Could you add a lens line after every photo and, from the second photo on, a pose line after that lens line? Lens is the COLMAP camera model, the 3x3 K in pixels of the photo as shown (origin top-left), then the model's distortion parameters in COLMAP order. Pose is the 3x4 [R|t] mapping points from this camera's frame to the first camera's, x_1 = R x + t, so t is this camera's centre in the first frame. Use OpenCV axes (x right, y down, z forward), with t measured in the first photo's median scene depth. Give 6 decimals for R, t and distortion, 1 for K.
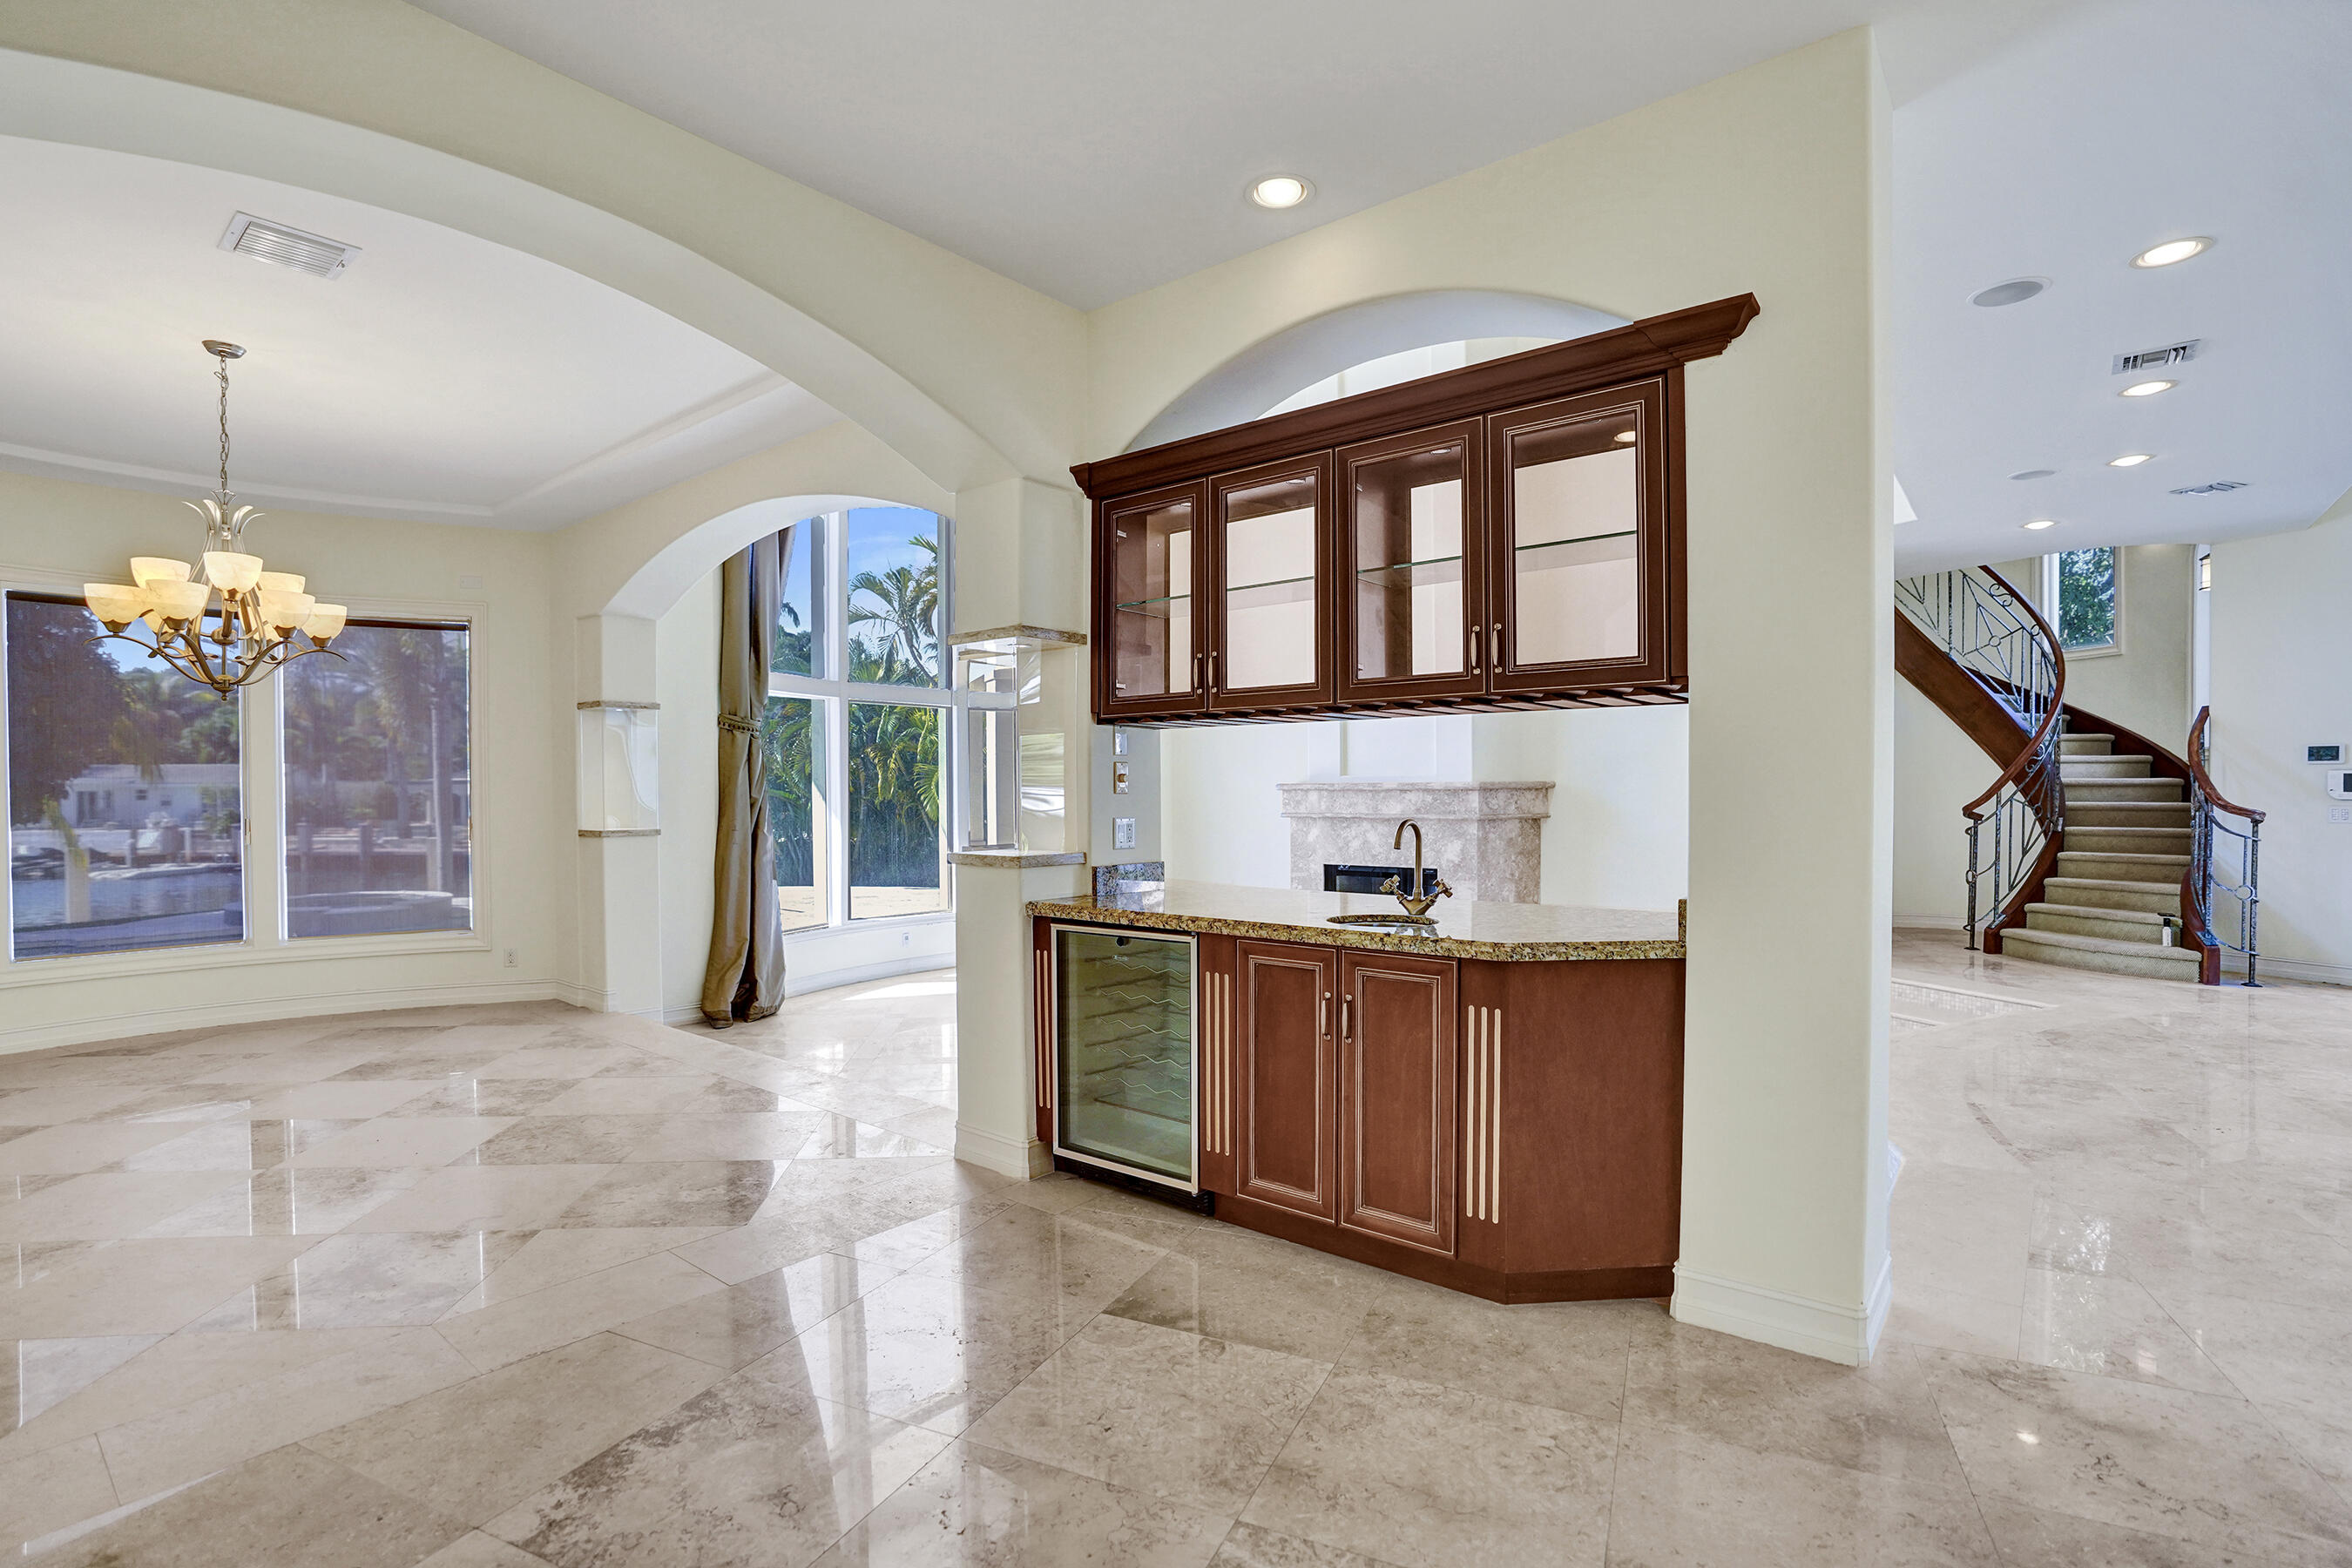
lens RADIAL K [[1115.0, 0, 1171.0], [0, 1115.0, 807.8], [0, 0, 1]] dist [-0.074853, 0.025710]
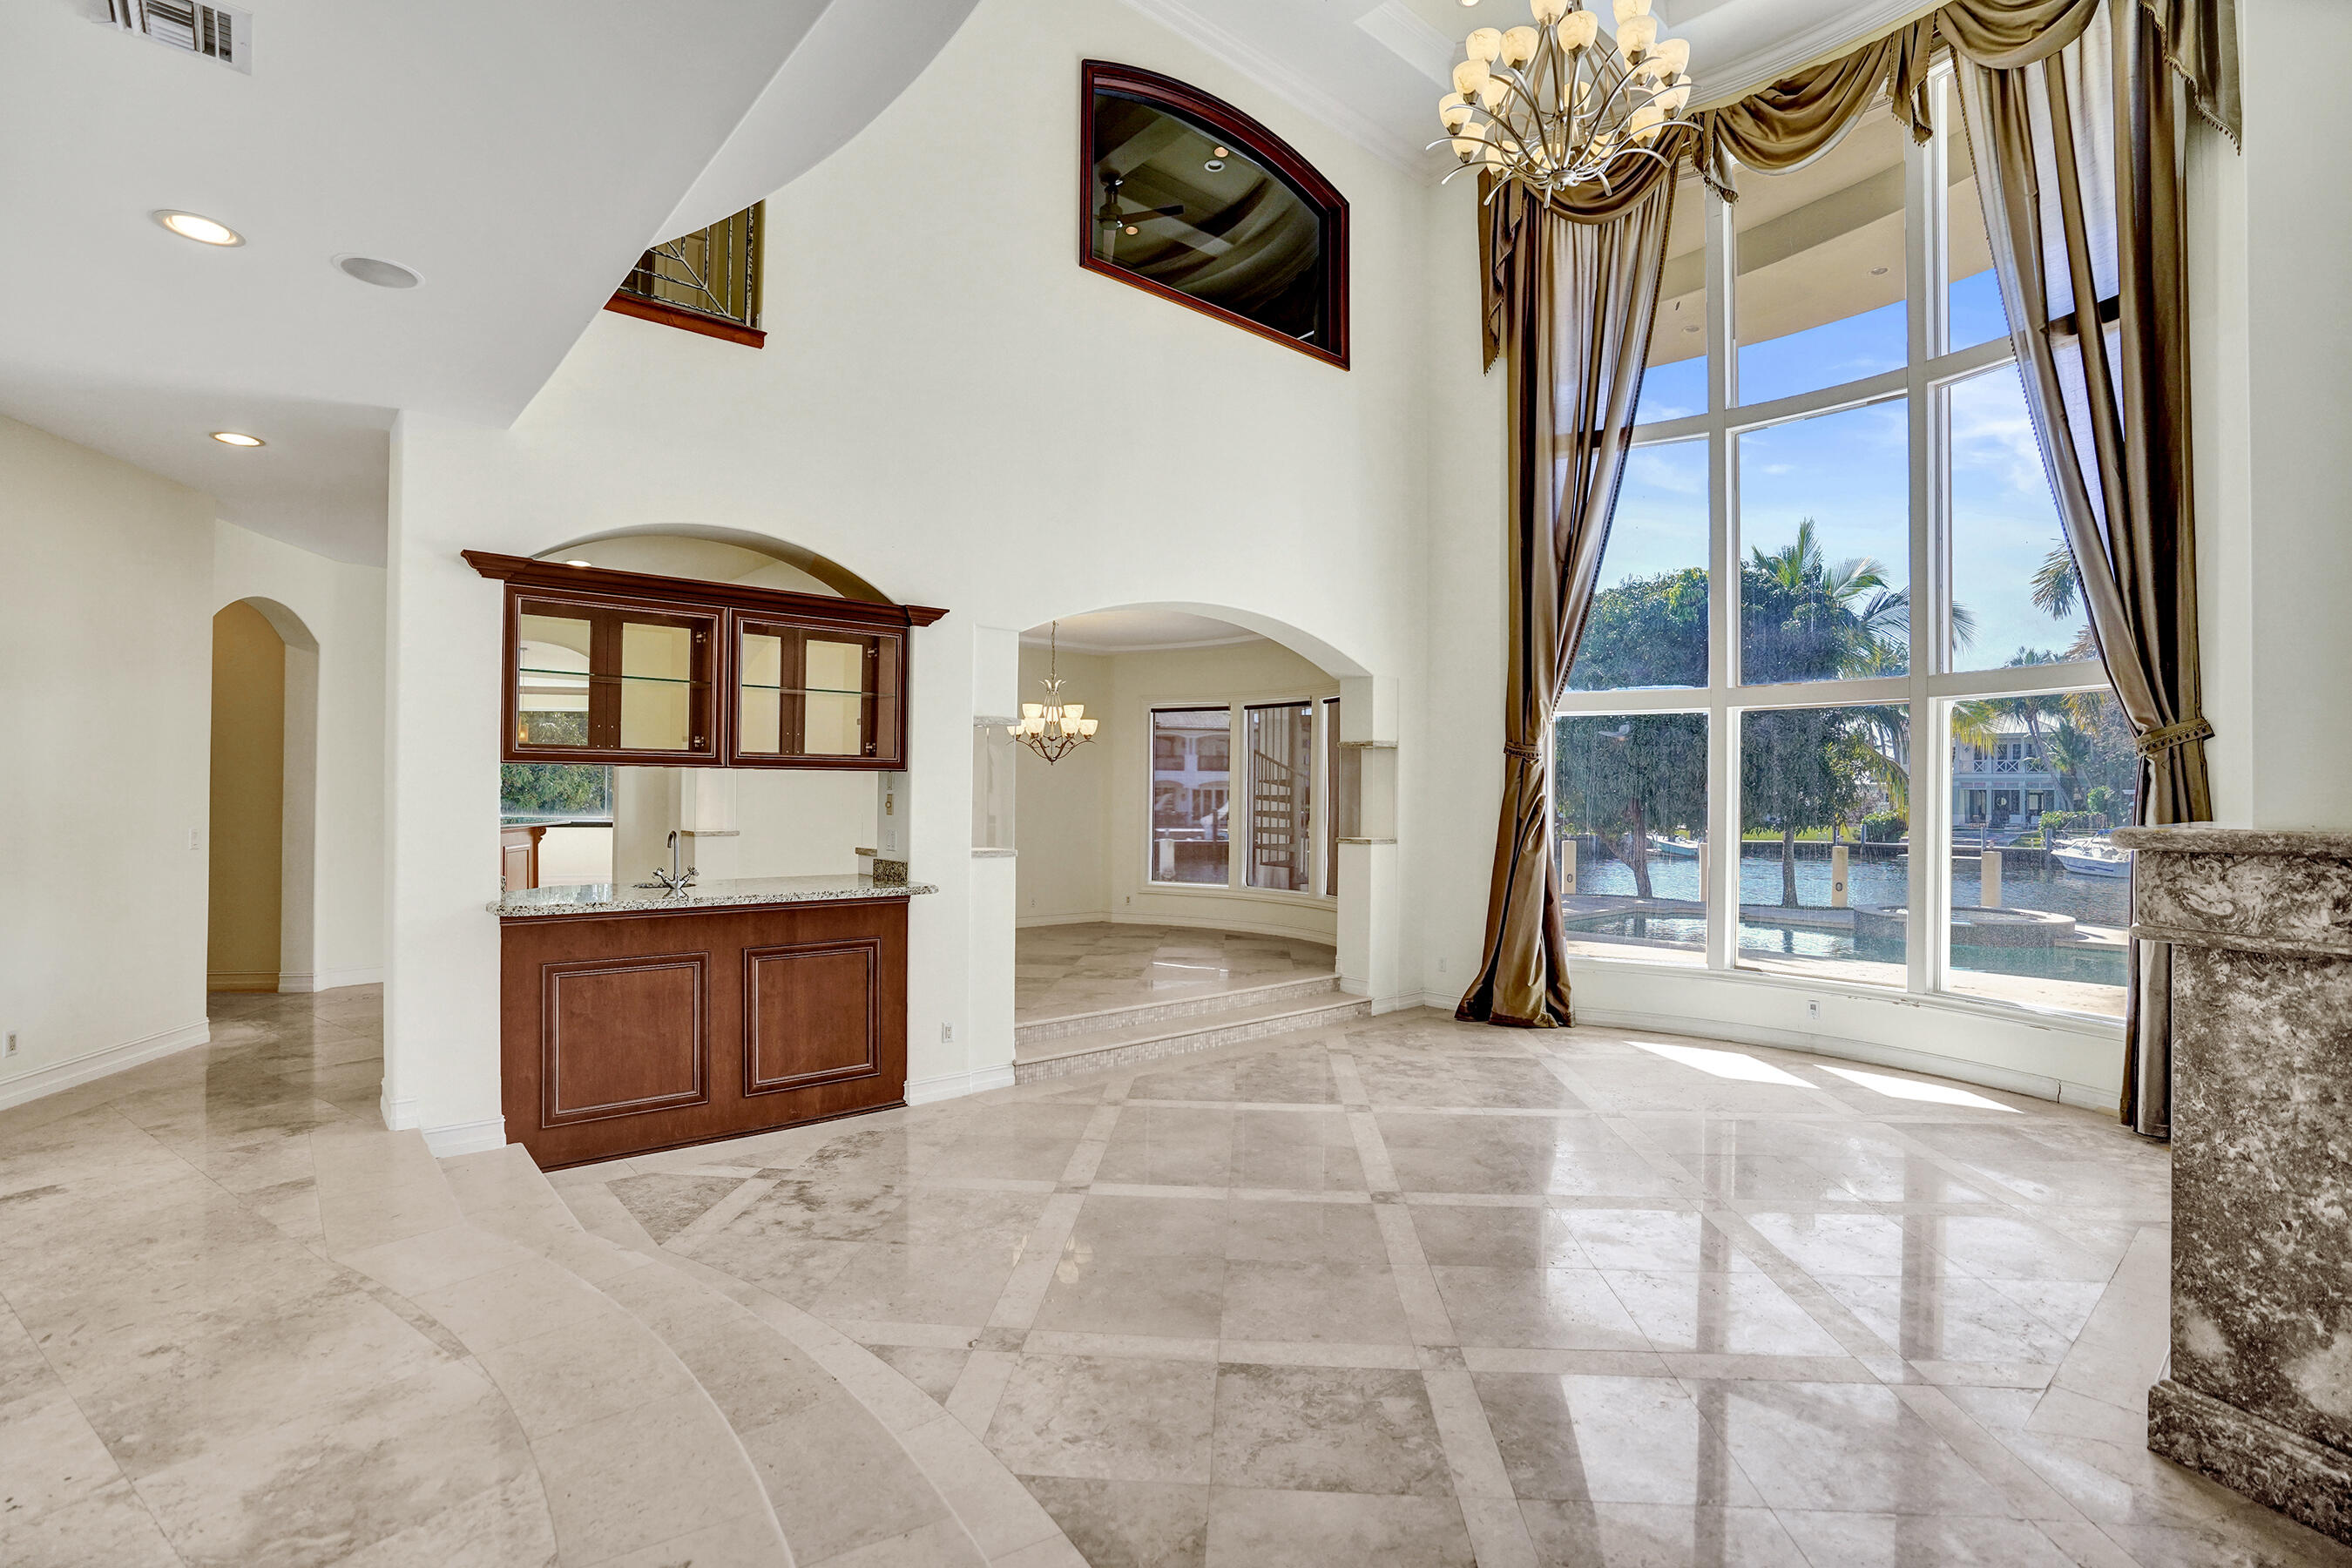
lens RADIAL K [[1091.2, 0, 1166.8], [0, 1091.2, 791.3], [0, 0, 1]] dist [-0.062958, 0.024118]
pose [[-0.169861, 0.001287, -0.985467, 1.443814], [-0.020821, 0.999771, 0.004895, -0.068574], [0.985248, 0.021350, -0.169795, 1.695270]]
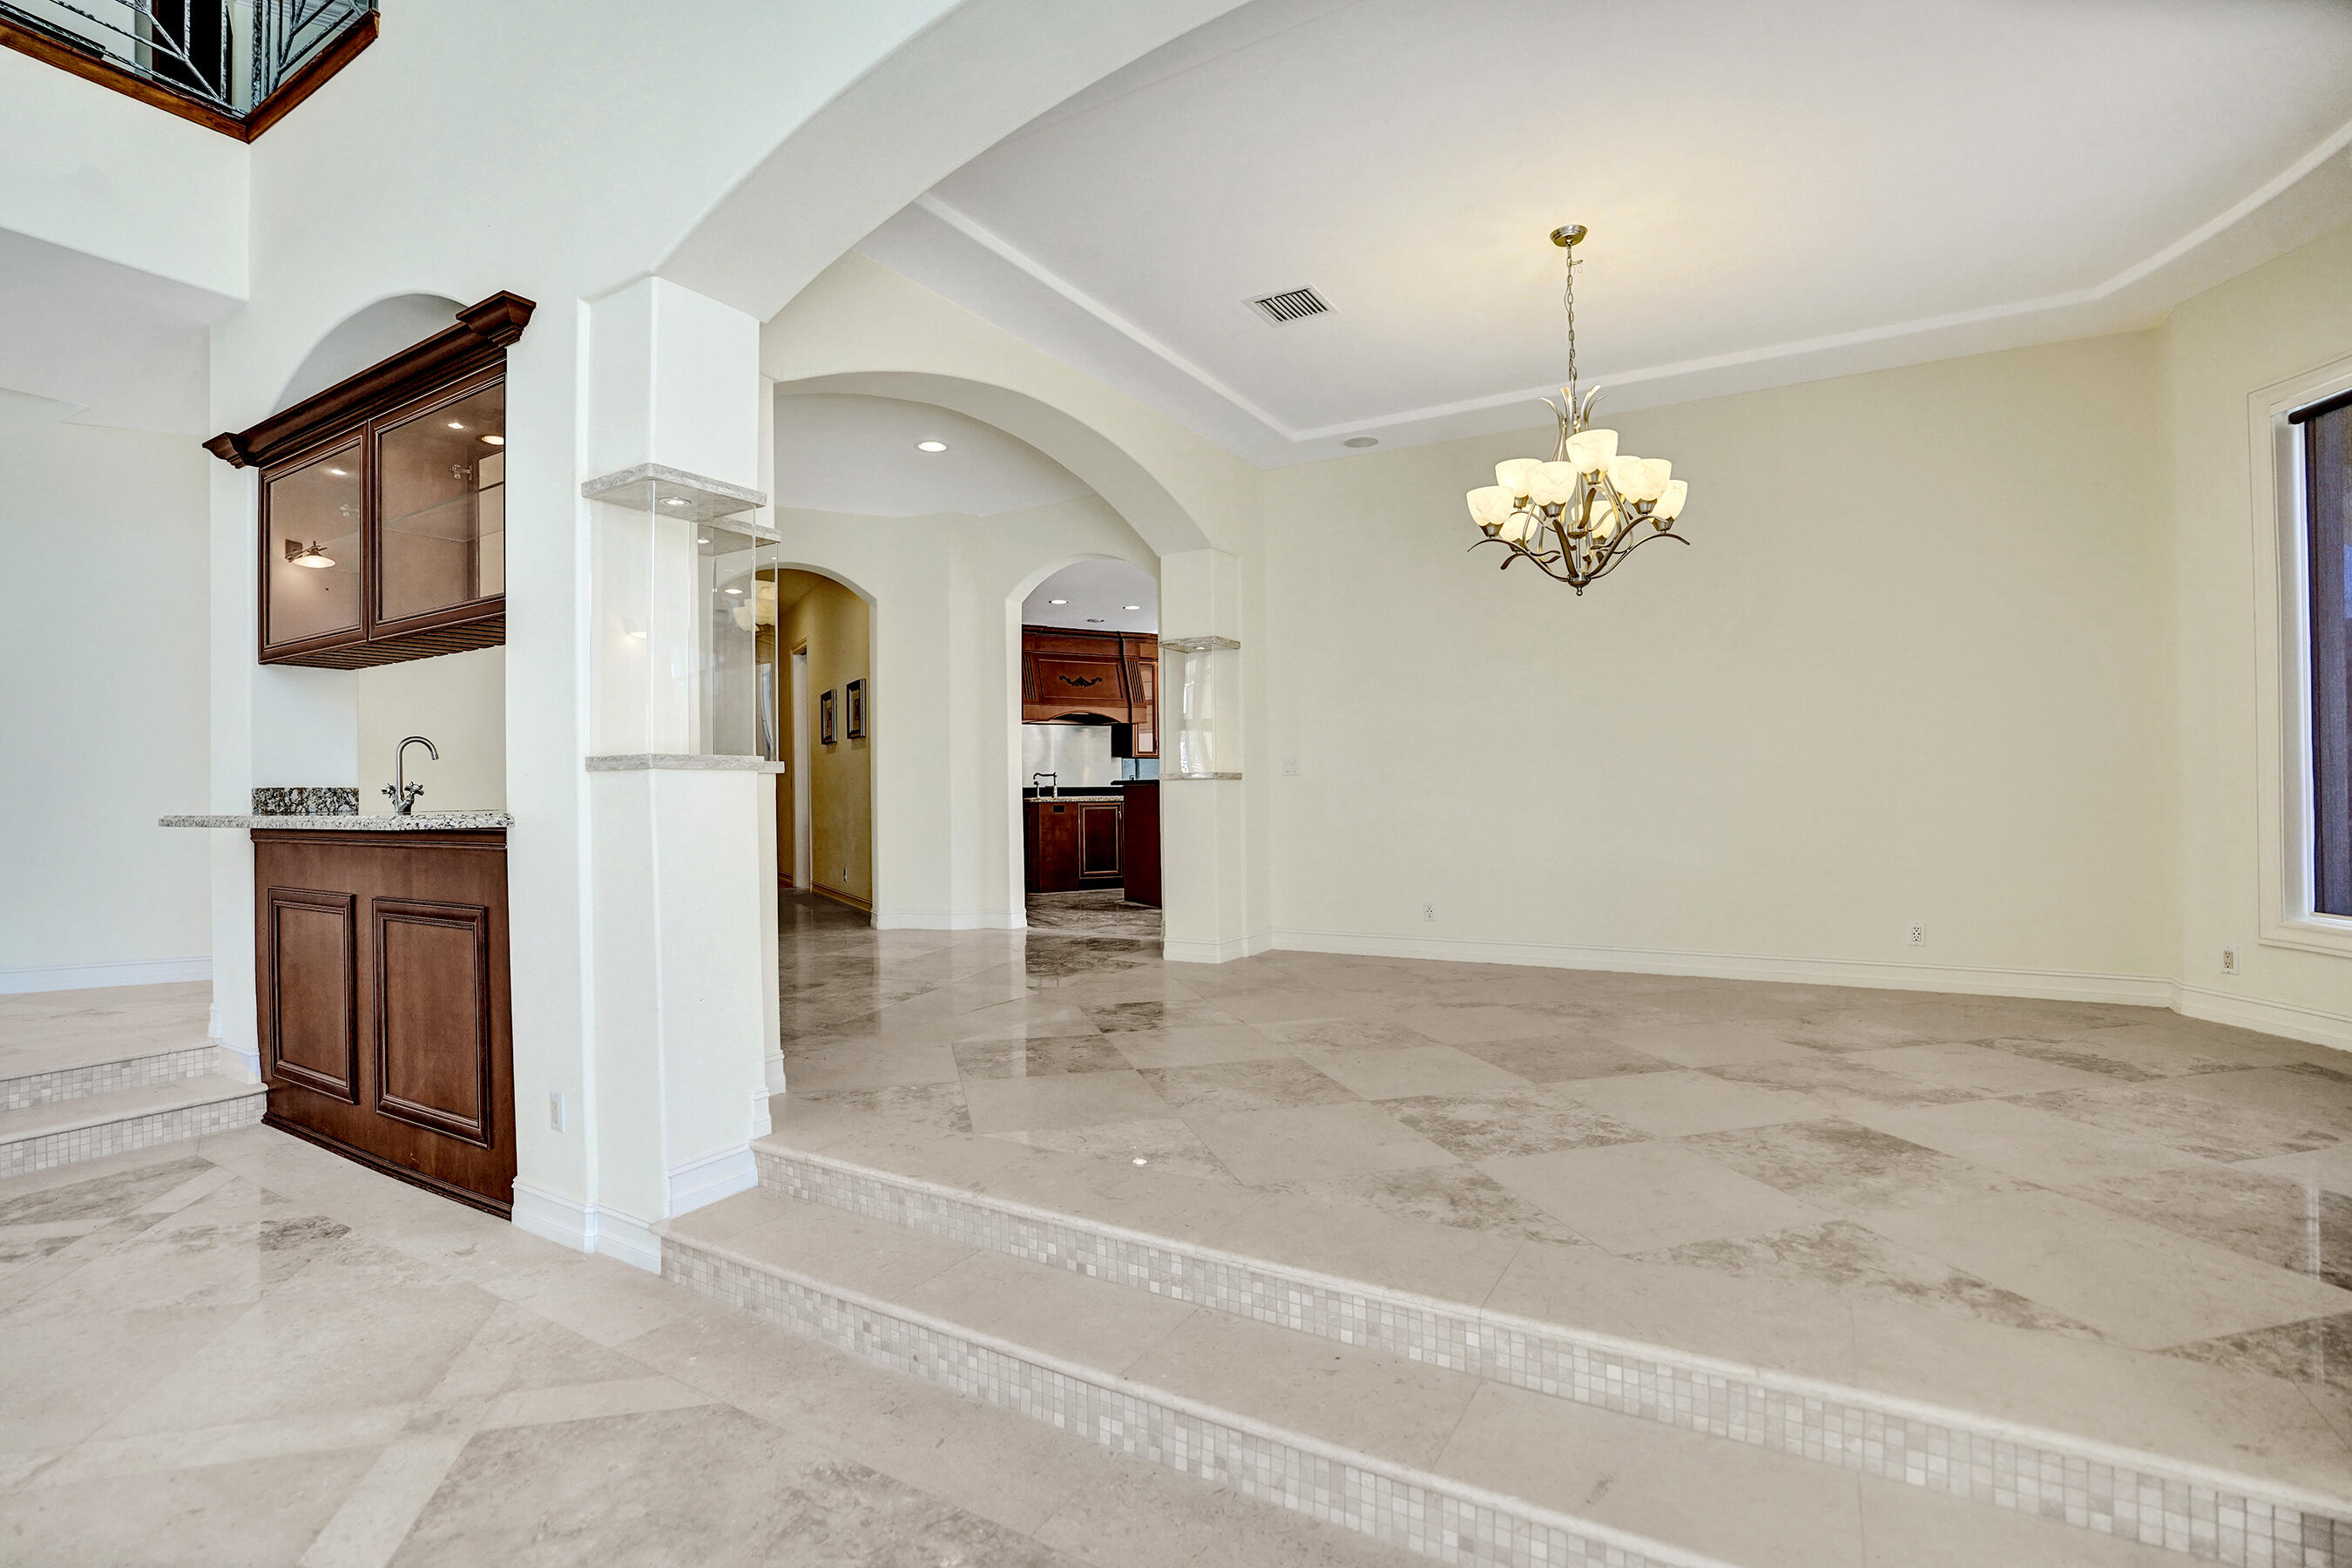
lens RADIAL K [[1091.2, 0, 1166.8], [0, 1091.2, 791.3], [0, 0, 1]] dist [-0.062958, 0.024118]
pose [[-0.987516, 0.016094, -0.156696, -0.378136], [0.014162, 0.999809, 0.013442, 0.056629], [0.156882, 0.011055, -0.987555, 1.966437]]
